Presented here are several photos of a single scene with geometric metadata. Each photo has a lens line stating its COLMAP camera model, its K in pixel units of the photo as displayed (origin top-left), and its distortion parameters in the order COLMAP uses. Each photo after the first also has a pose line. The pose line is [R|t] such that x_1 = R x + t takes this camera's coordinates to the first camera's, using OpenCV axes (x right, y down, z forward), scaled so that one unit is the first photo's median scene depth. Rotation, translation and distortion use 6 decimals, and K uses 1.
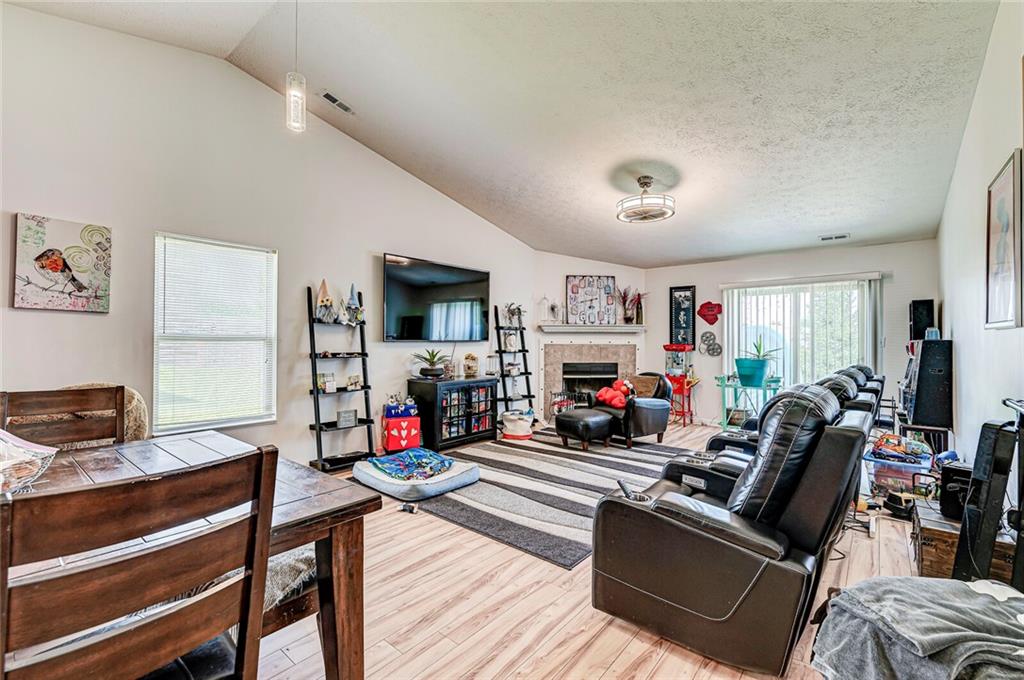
lens RADIAL K [[433.8, 0, 512.0], [0, 433.8, 340.0], [0, 0, 1]] dist [-0.000628, 0.000051]
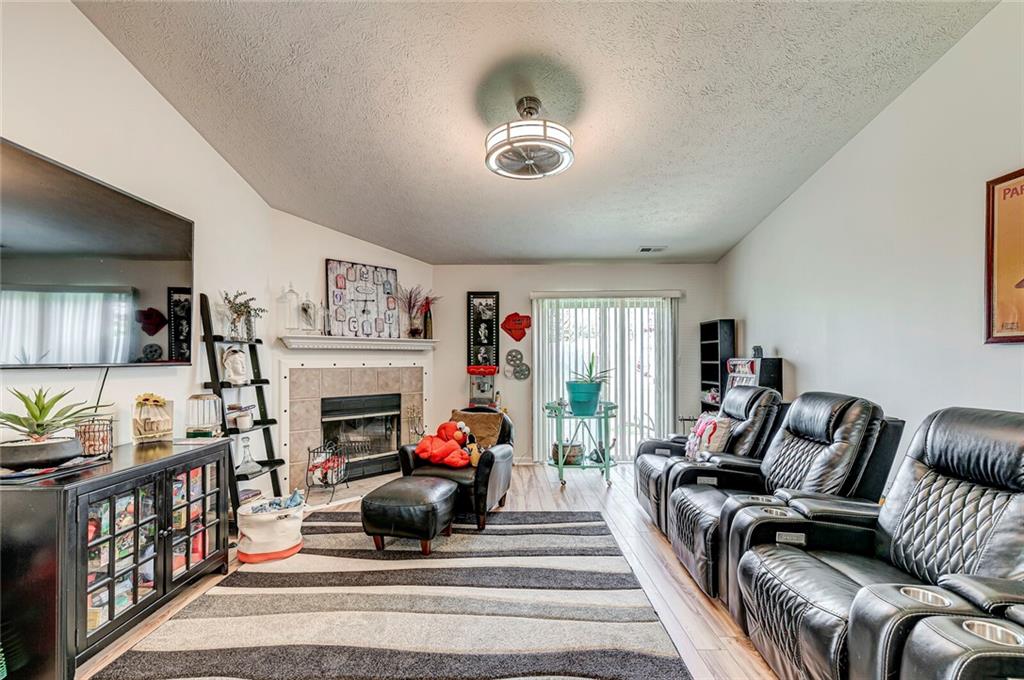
lens RADIAL K [[450.4, 0, 510.4], [0, 450.4, 361.5], [0, 0, 1]] dist [0.000842, 0.000083]
pose [[0.772632, -0.008249, 0.634801, -0.090984], [0.008120, 0.999962, 0.003111, 0.000231], [-0.634802, 0.002751, 0.772670, 0.354932]]
